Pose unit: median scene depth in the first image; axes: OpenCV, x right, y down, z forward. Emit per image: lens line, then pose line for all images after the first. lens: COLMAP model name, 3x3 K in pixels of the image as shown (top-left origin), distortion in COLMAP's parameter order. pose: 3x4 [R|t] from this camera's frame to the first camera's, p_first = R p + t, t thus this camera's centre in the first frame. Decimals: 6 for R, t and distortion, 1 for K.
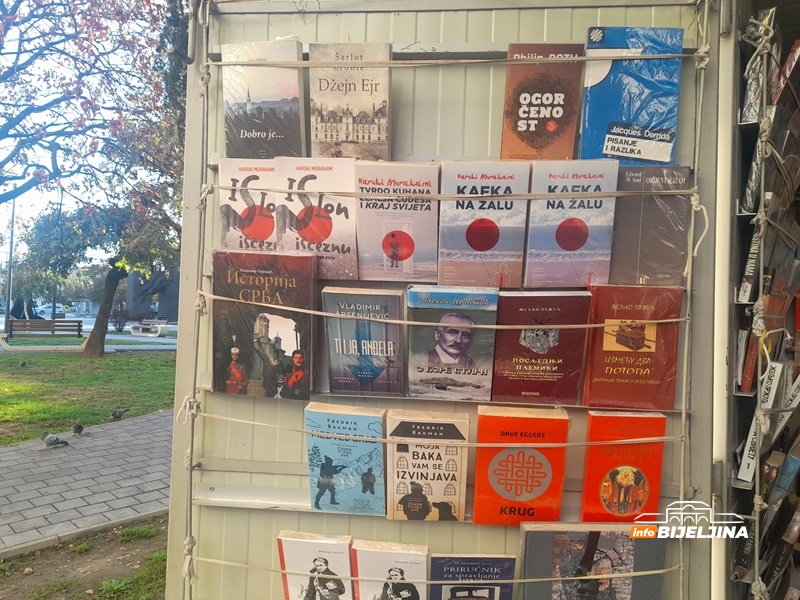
lens RADIAL K [[587.8, 0, 398.1], [0, 587.8, 297.3], [0, 0, 1]] dist [0.062351, -0.050956]
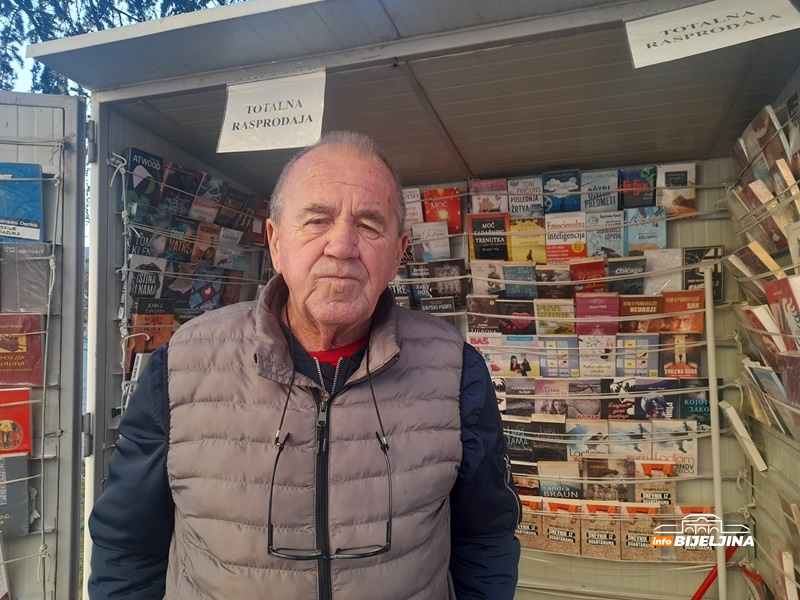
lens RADIAL K [[587.8, 0, 398.1], [0, 587.8, 297.3], [0, 0, 1]] dist [0.062351, -0.050956]
pose [[0.948892, -0.027477, 0.314403, 0.901885], [0.029788, 0.999553, -0.002549, -0.028621], [-0.314193, 0.011784, 0.949286, -0.957408]]
